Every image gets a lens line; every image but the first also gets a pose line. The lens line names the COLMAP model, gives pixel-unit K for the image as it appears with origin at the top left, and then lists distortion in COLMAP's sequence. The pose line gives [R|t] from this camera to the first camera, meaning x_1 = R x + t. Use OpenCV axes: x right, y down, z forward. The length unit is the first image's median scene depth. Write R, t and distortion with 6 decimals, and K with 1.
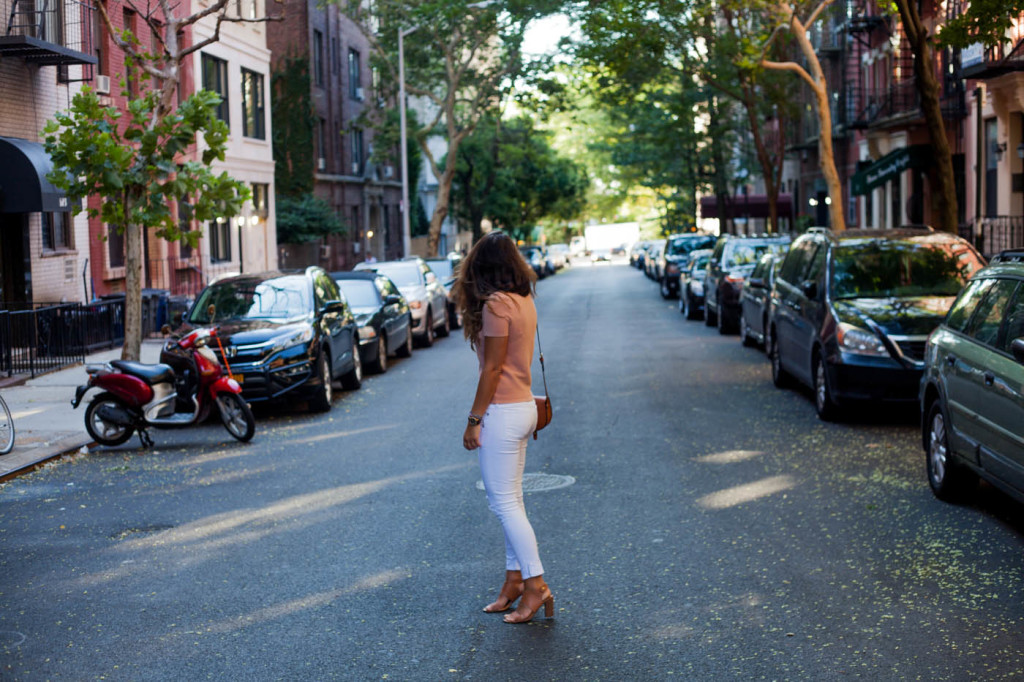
lens RADIAL K [[1537.2, 0, 512.0], [0, 1537.2, 341.0], [0, 0, 1]] dist [-0.095218, -0.028415]
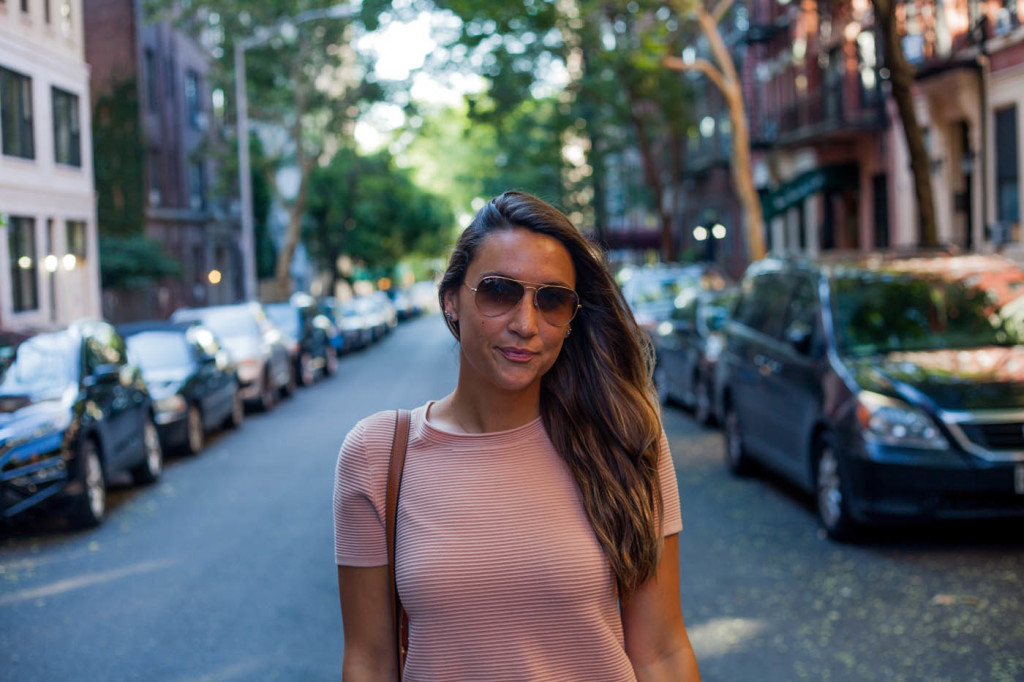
lens RADIAL K [[1568.2, 0, 512.0], [0, 1568.2, 341.0], [0, 0, 1]] dist [-0.113867, -0.049366]
pose [[0.996173, -0.020928, 0.084866, 0.006244], [0.023209, 0.999393, -0.025982, -0.010881], [-0.084270, 0.027852, 0.996054, 0.189034]]
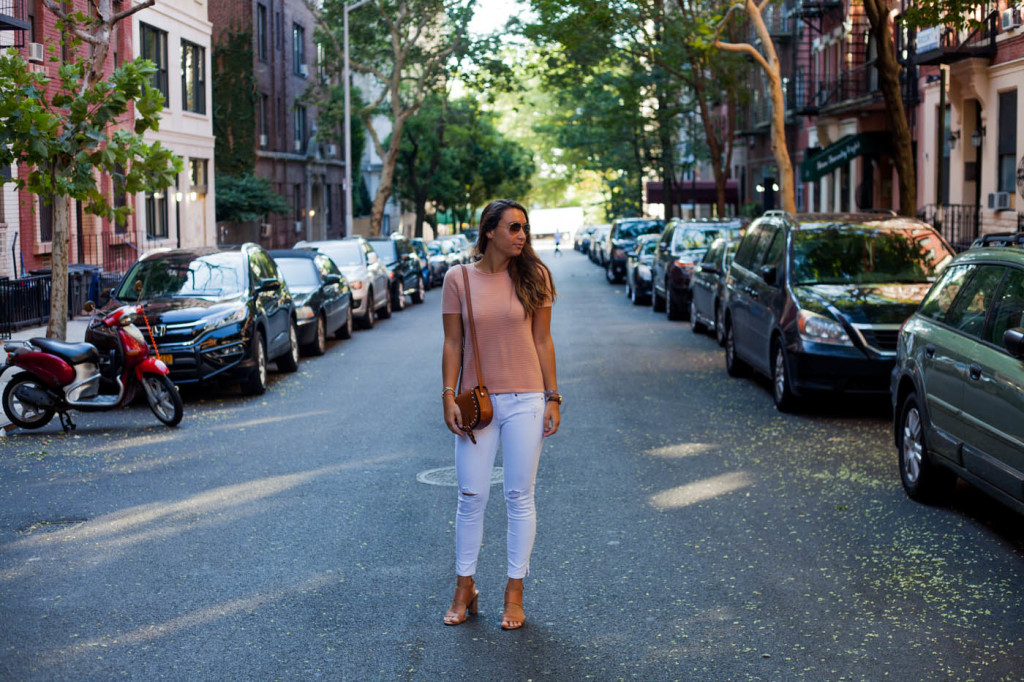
lens RADIAL K [[1537.2, 0, 512.0], [0, 1537.2, 341.0], [0, 0, 1]] dist [-0.095218, -0.028415]
pose [[0.999184, 0.014408, 0.037727, -0.000732], [-0.014816, 0.999835, 0.010553, 0.000119], [-0.037569, -0.011103, 0.999232, 0.028368]]
